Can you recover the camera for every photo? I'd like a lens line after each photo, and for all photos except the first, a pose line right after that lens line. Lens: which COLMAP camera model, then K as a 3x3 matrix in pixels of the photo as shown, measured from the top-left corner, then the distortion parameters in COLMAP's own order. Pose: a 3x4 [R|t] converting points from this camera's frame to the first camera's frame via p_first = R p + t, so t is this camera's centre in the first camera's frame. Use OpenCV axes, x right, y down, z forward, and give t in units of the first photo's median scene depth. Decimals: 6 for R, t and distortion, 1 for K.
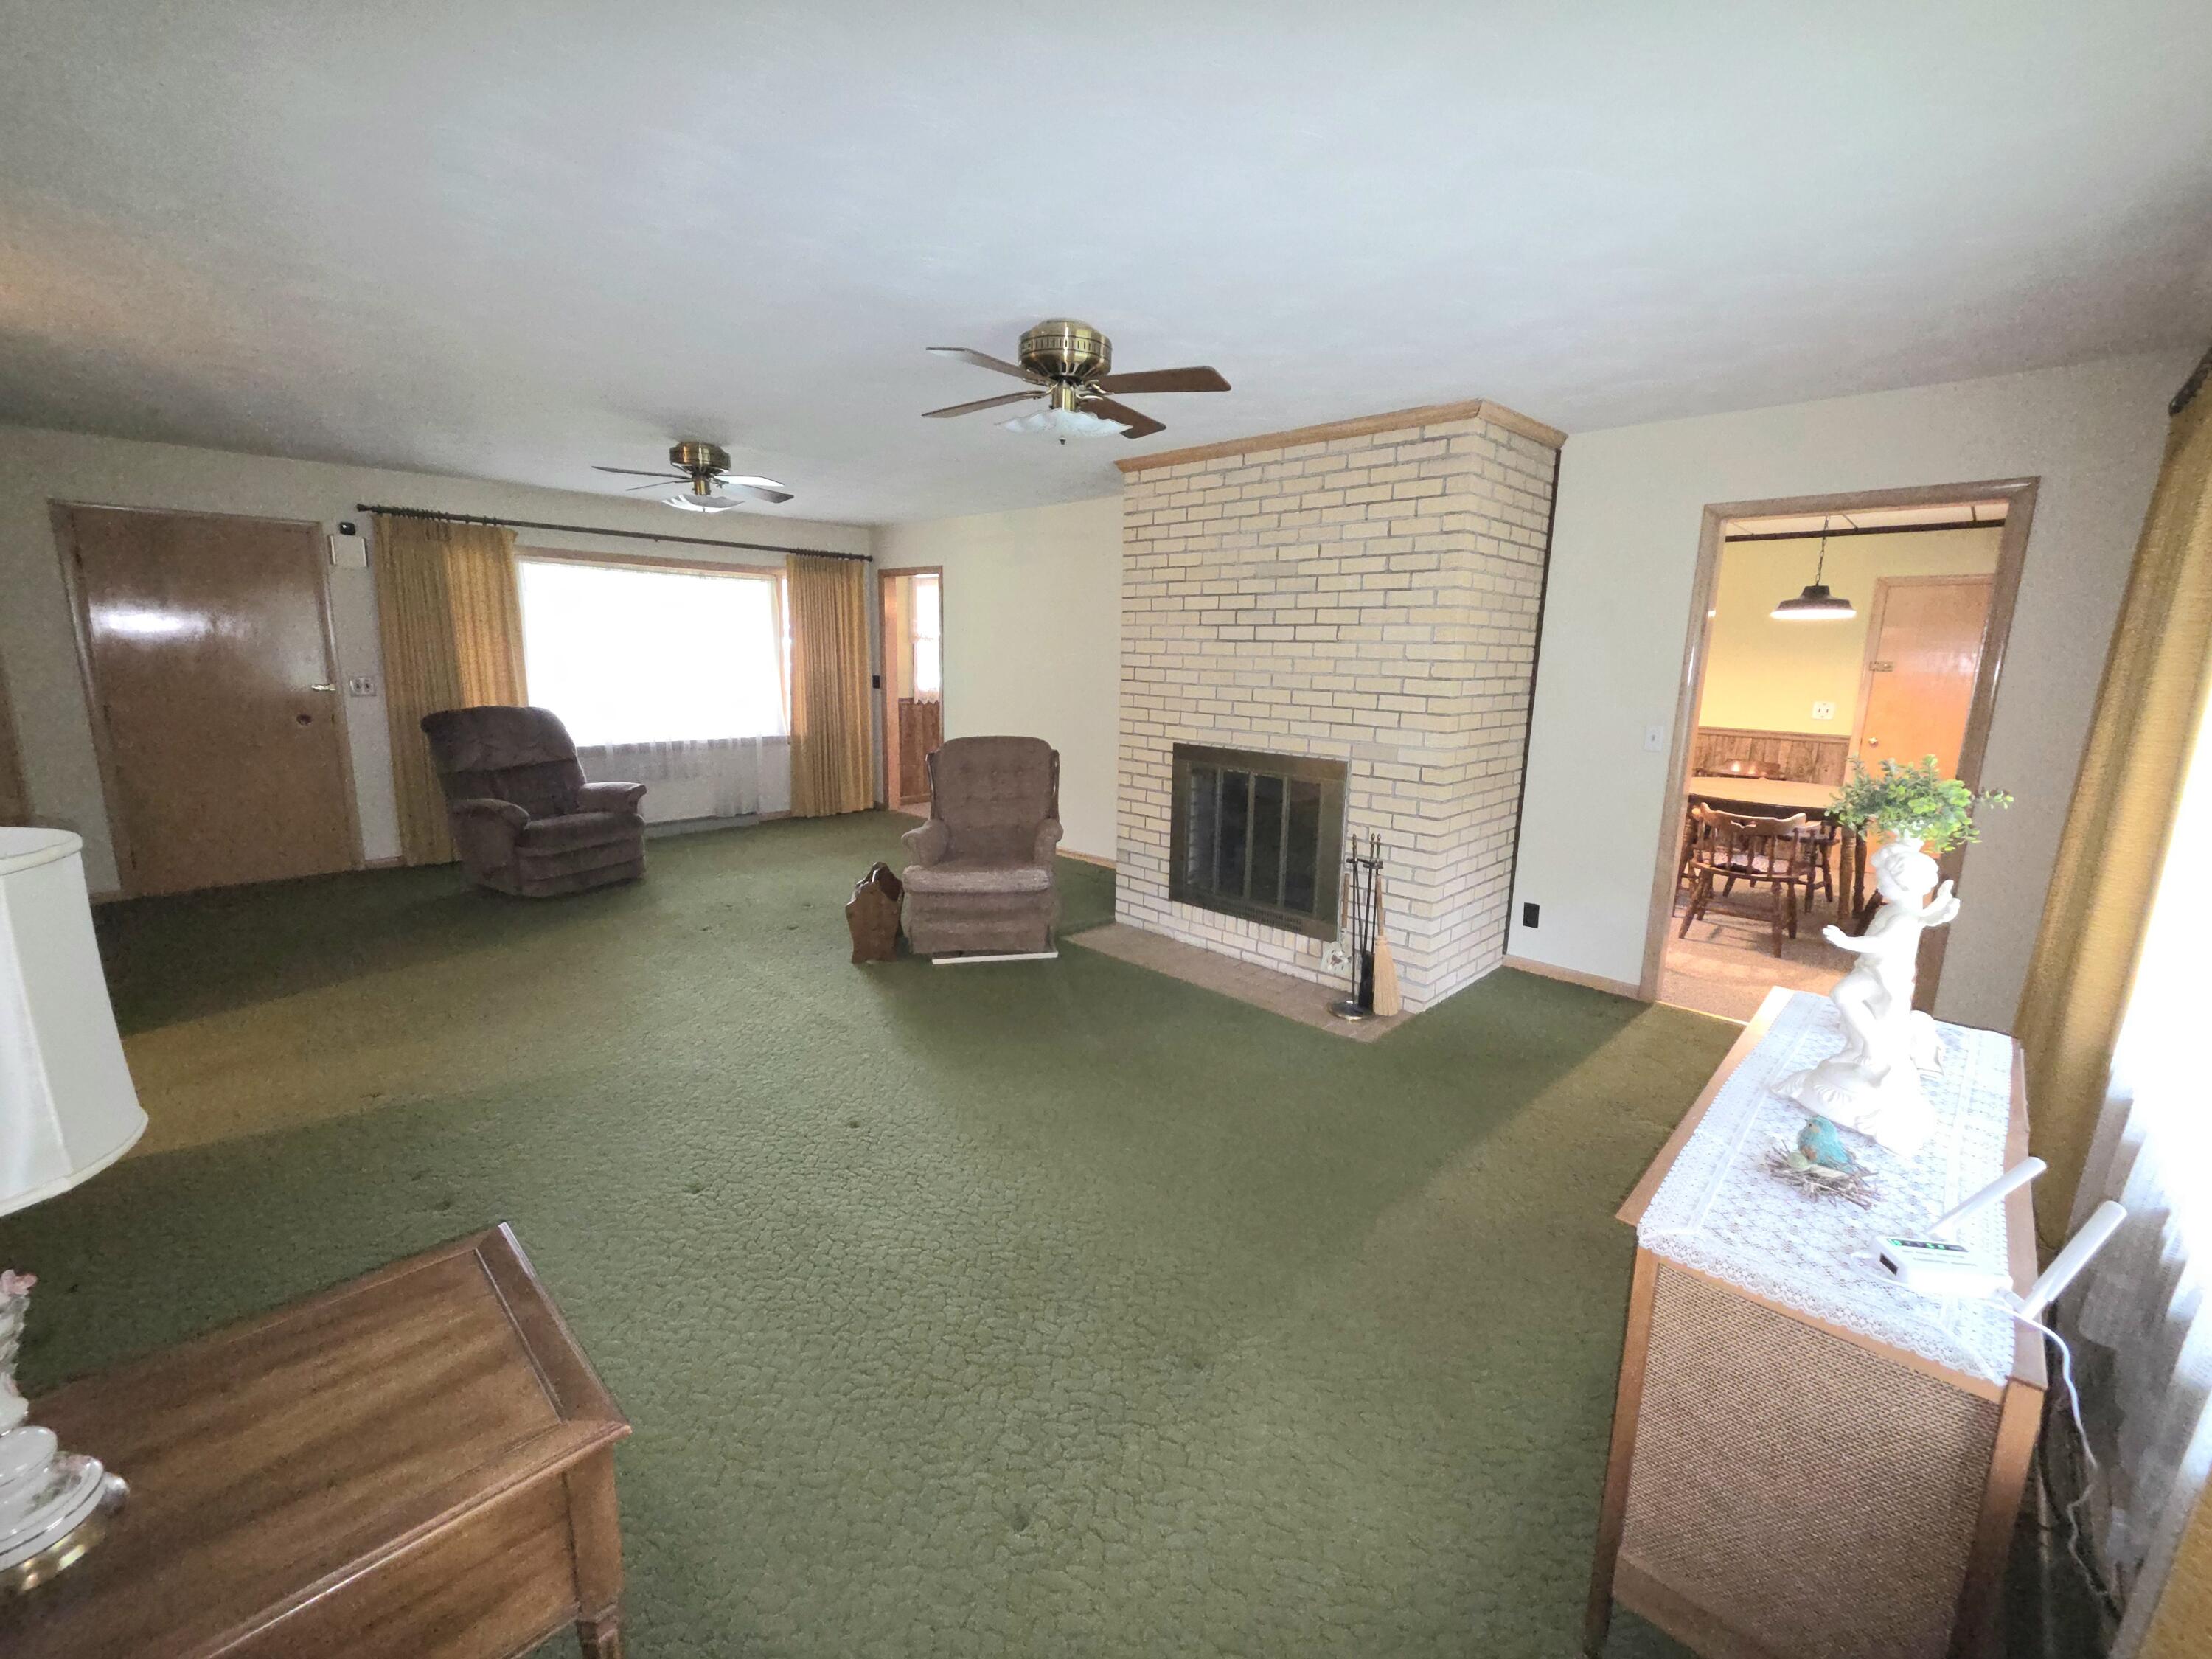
lens RADIAL K [[907.1, 0, 1109.4], [0, 907.1, 829.8], [0, 0, 1]] dist [-0.003313, -0.000457]
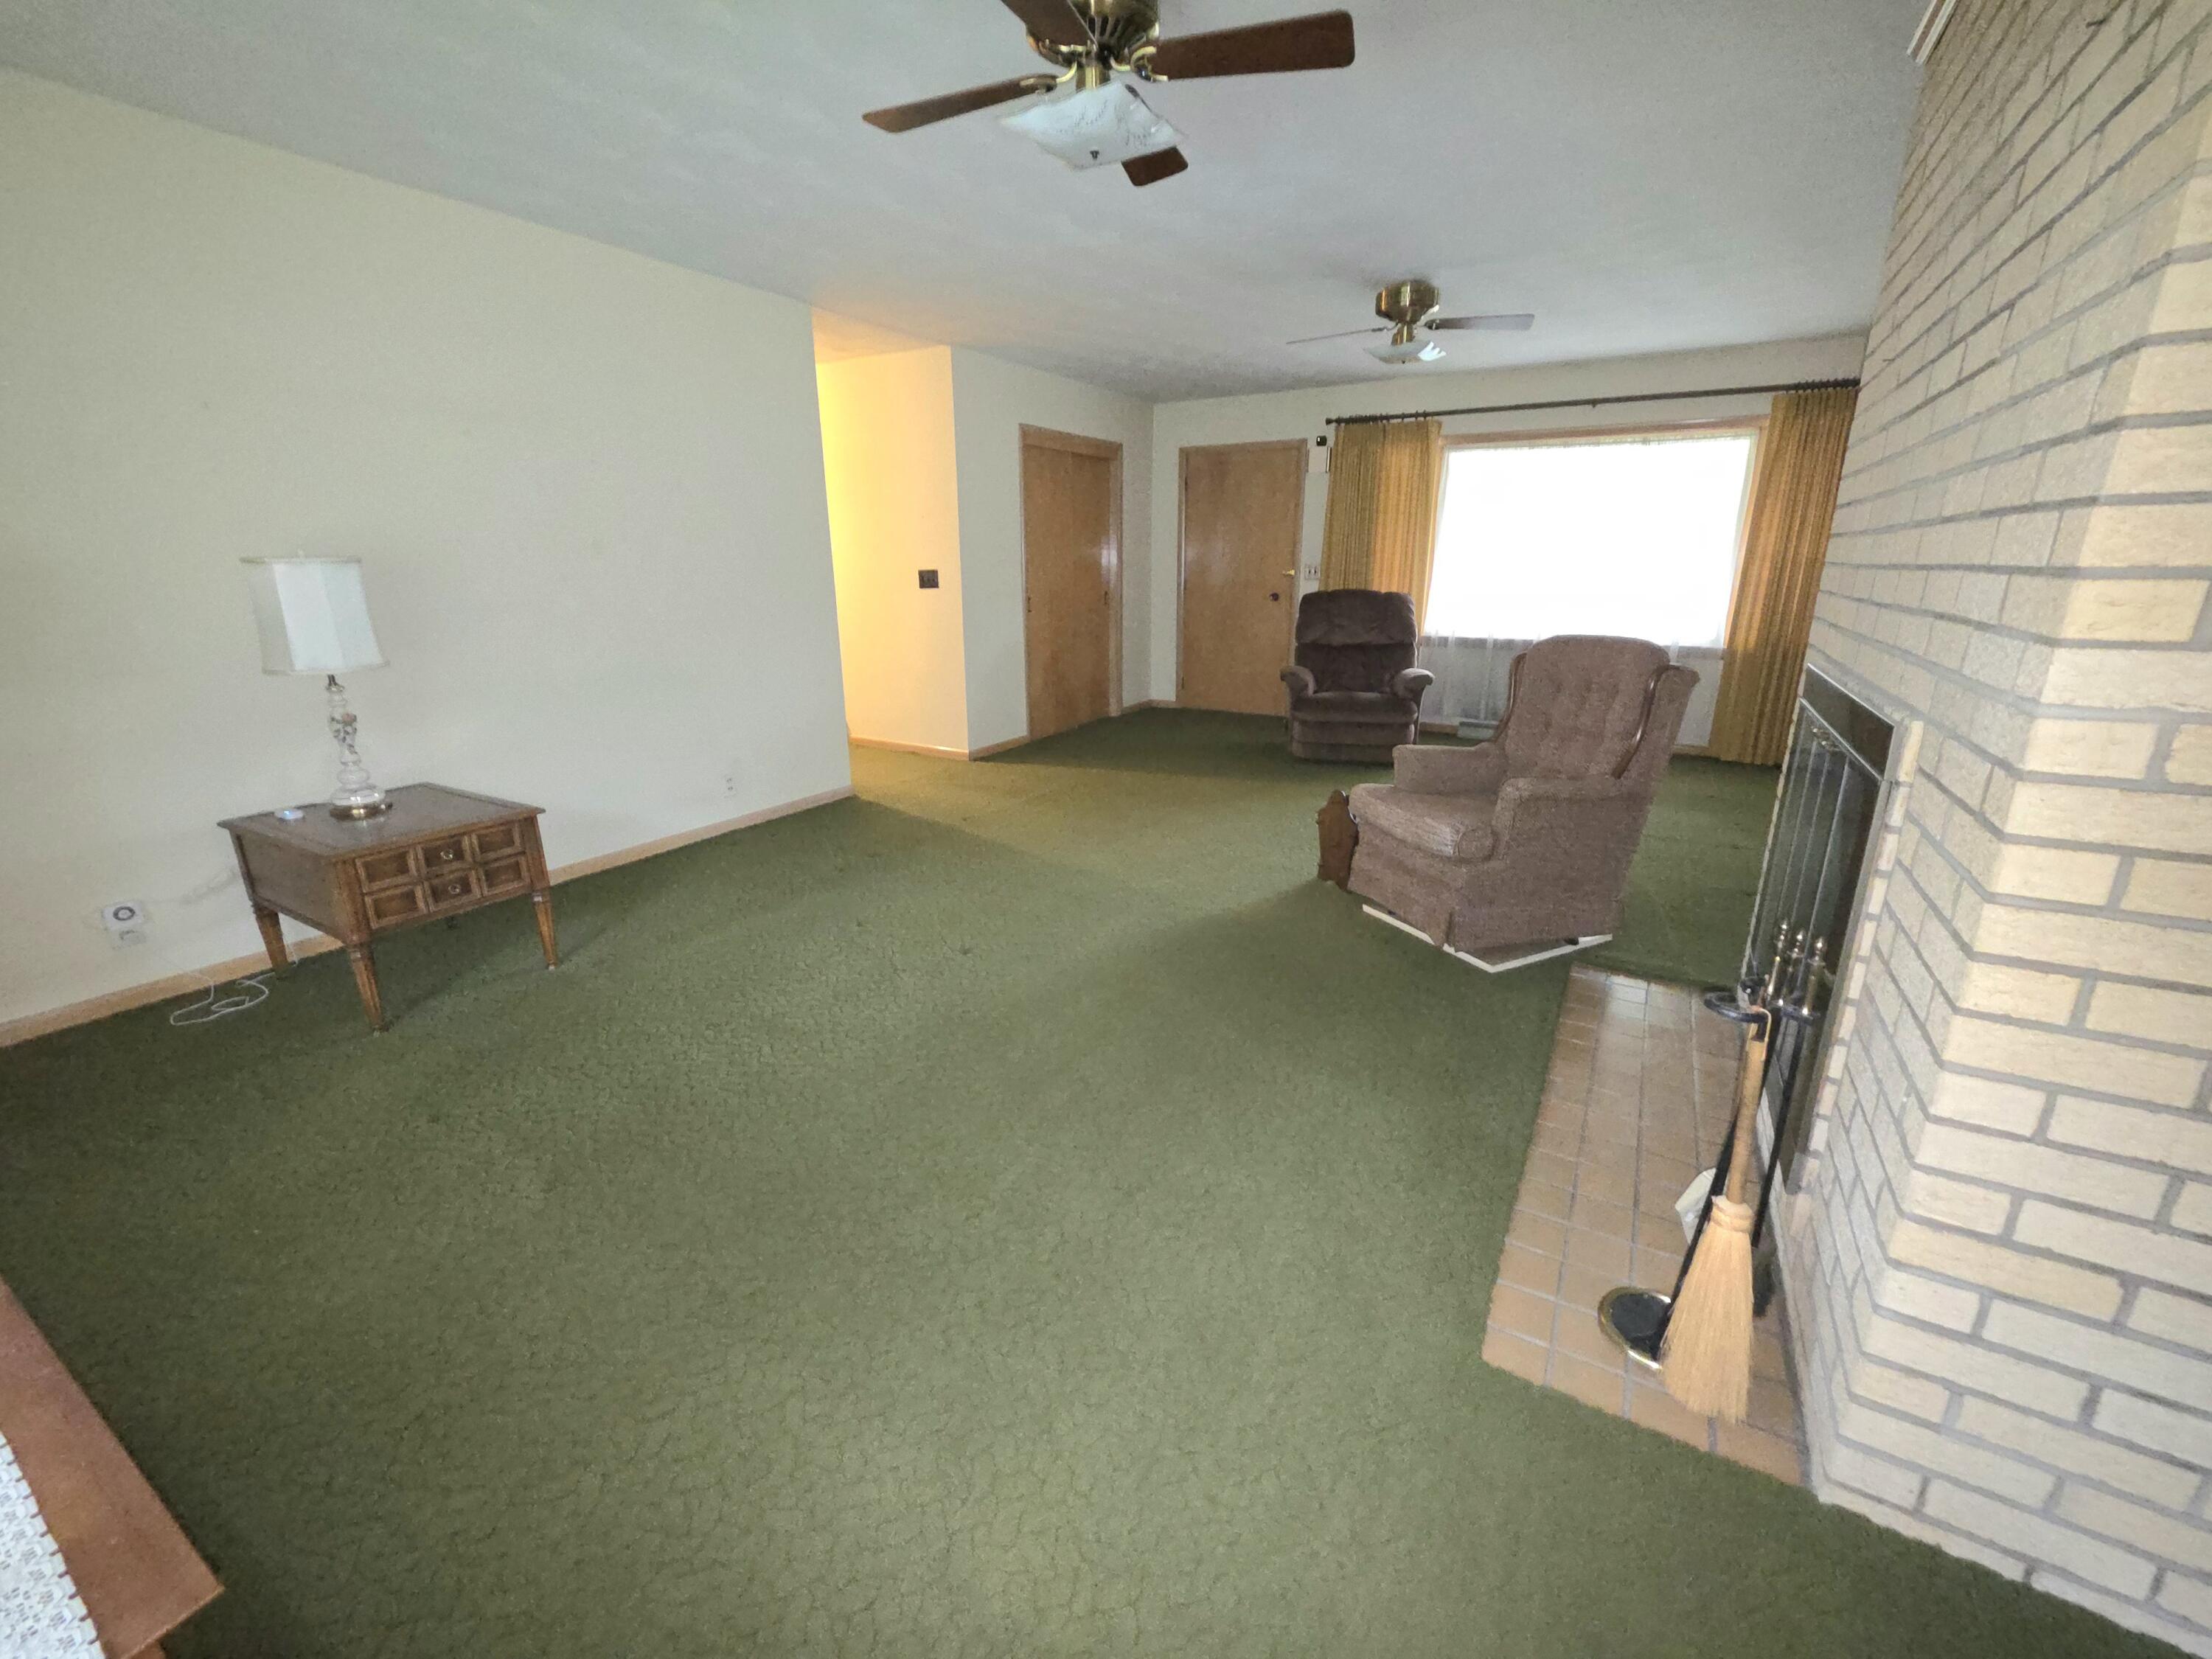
lens RADIAL K [[907.1, 0, 1111.6], [0, 907.1, 819.8], [0, 0, 1]] dist [-0.003313, -0.000457]
pose [[0.231580, 0.247697, -0.940753, 0.363176], [-0.184283, 0.960702, 0.207585, -0.038479], [0.955202, 0.125292, 0.268126, 0.437113]]
